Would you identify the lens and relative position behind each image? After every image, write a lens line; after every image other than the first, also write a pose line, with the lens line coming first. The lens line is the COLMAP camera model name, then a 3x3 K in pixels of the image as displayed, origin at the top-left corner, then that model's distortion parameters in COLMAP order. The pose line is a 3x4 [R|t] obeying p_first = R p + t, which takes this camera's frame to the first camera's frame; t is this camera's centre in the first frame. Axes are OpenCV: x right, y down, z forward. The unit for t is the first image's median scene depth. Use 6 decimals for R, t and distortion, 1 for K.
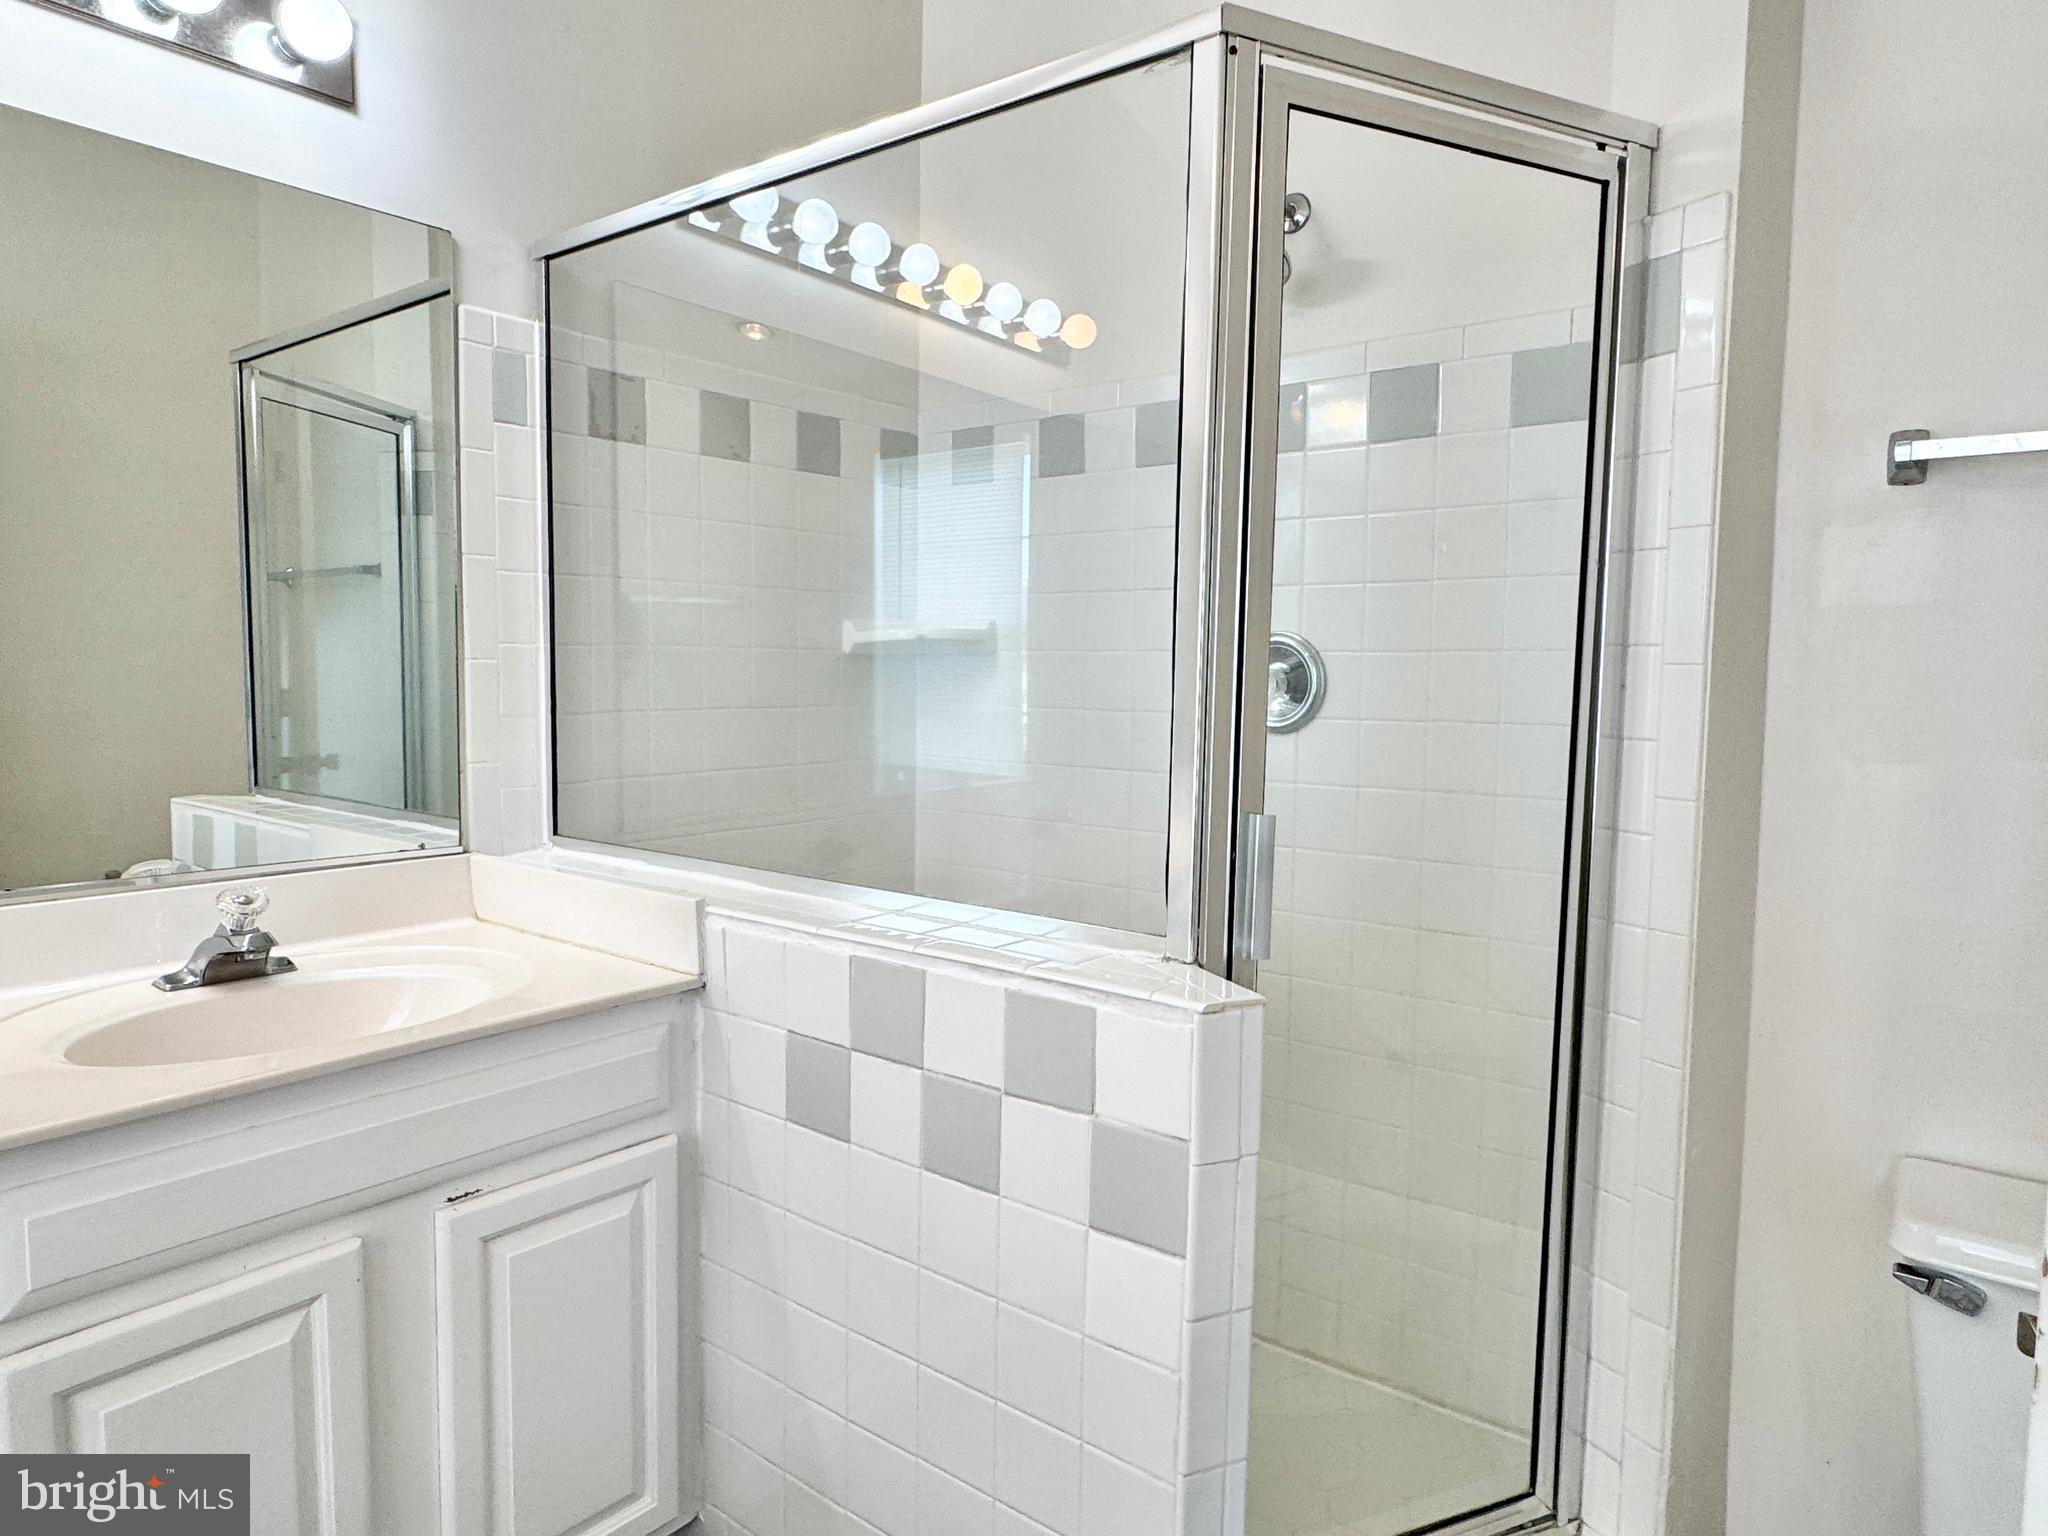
lens RADIAL K [[1271.5, 0, 1017.6], [0, 1271.5, 766.8], [0, 0, 1]] dist [-0.005092, 0.001258]
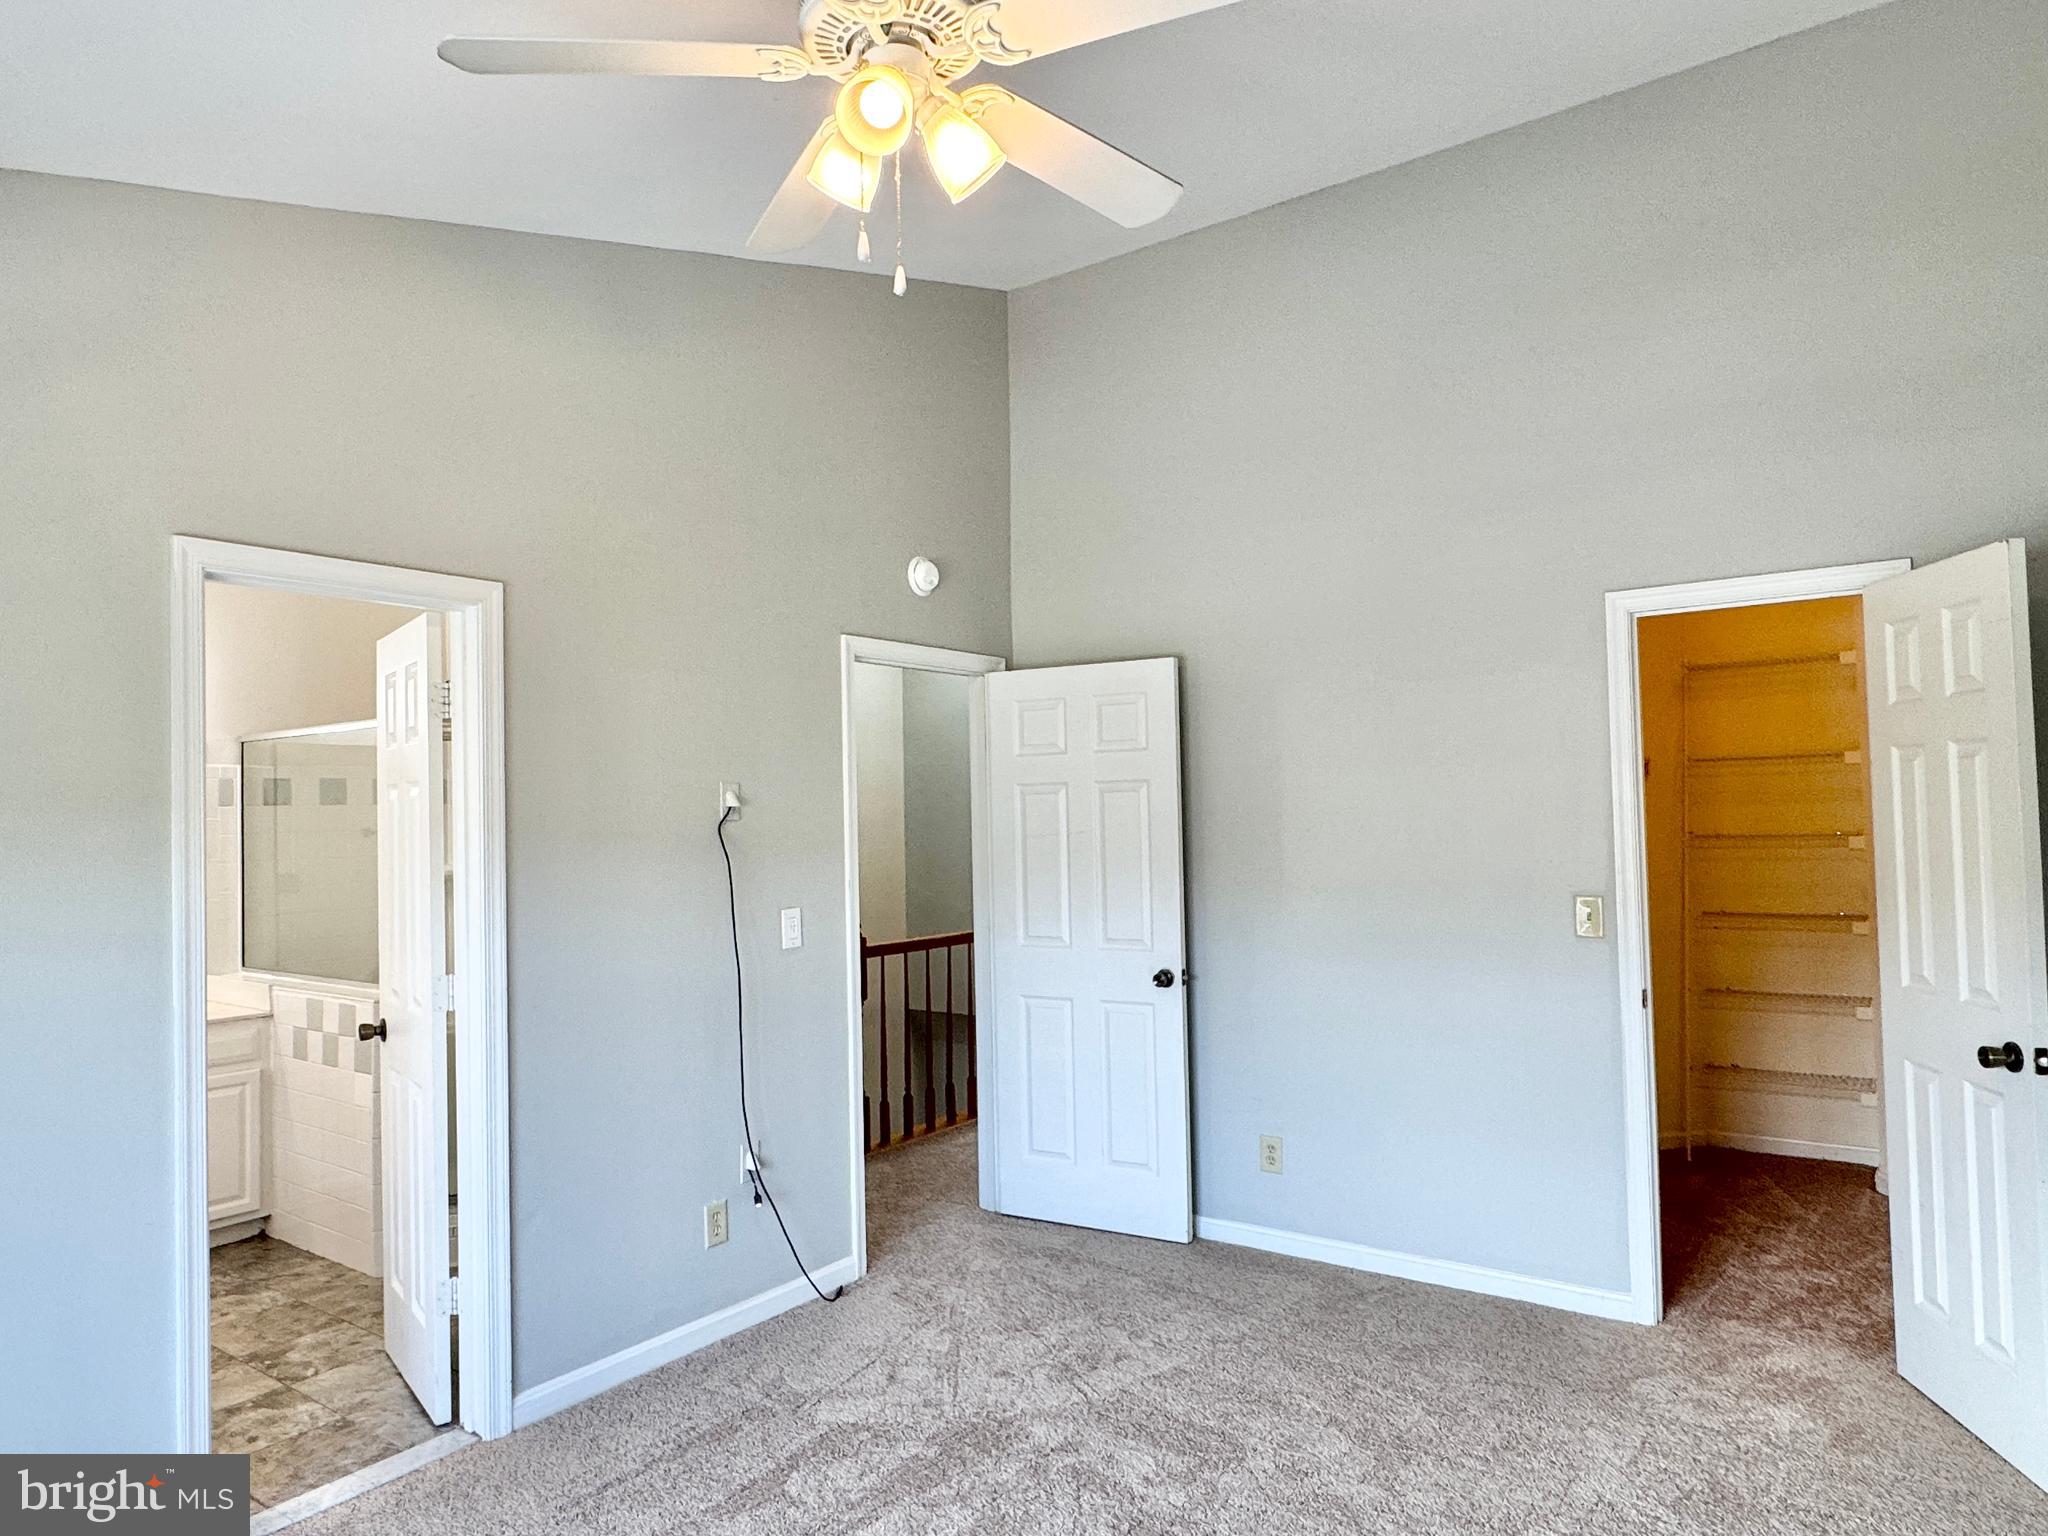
lens RADIAL K [[1271.5, 0, 1017.6], [0, 1271.5, 766.8], [0, 0, 1]] dist [-0.005092, 0.001258]
pose [[0.999080, -0.039385, 0.016963, 1.182489], [0.041051, 0.992773, -0.112765, 0.009213], [-0.012399, 0.113358, 0.993477, -1.617186]]
